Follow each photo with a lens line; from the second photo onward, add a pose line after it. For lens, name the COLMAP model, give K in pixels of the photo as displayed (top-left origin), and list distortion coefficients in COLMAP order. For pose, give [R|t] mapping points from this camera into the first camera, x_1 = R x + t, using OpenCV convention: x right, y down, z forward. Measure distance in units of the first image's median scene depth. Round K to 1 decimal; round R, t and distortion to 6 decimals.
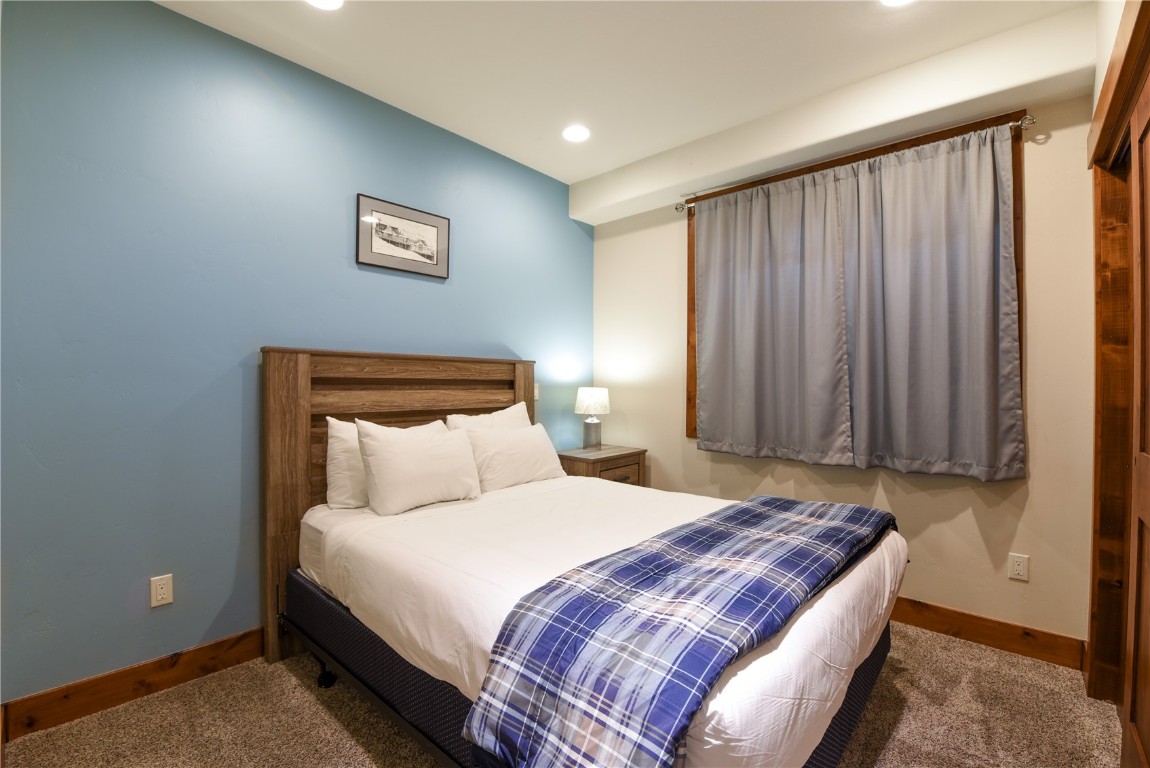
lens RADIAL K [[495.9, 0, 569.3], [0, 495.9, 384.6], [0, 0, 1]] dist [-0.002725, -0.000244]
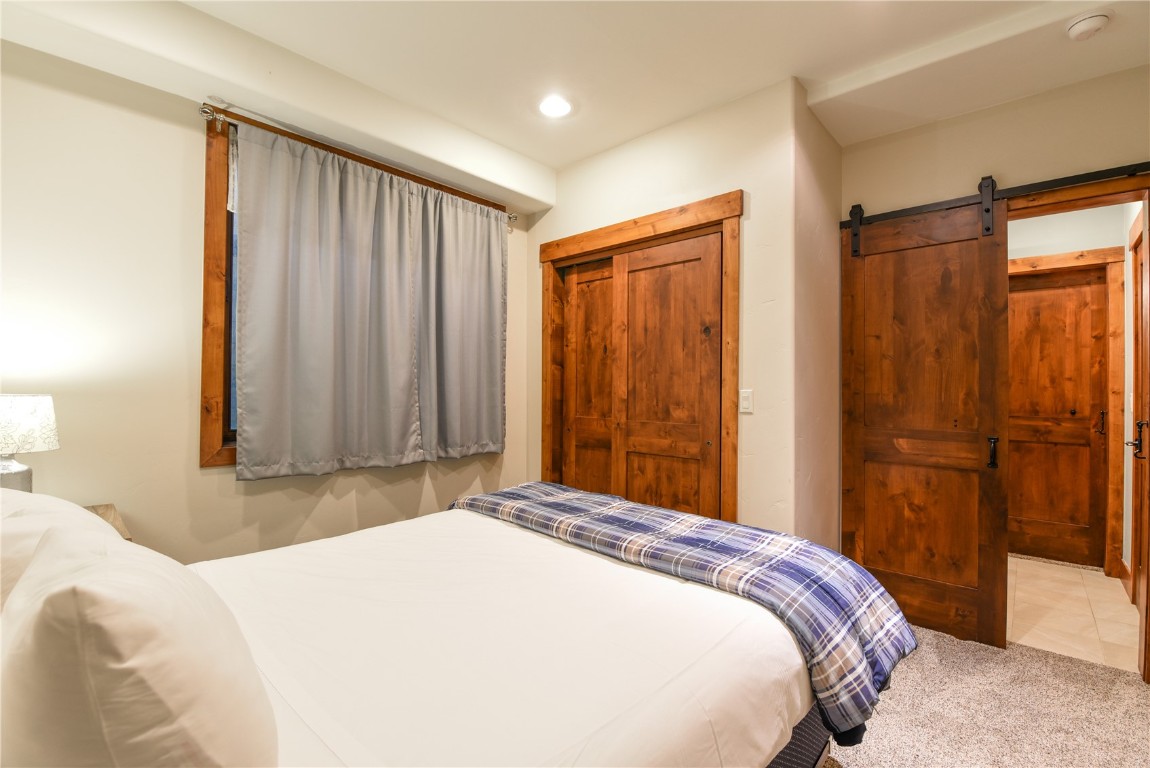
lens RADIAL K [[495.9, 0, 571.2], [0, 495.9, 383.8], [0, 0, 1]] dist [-0.002725, -0.000244]
pose [[0.025667, 0.001414, 0.999670, -0.503582], [-0.004879, 0.999987, -0.001289, -0.007109], [-0.999659, -0.004844, 0.025673, 0.624860]]
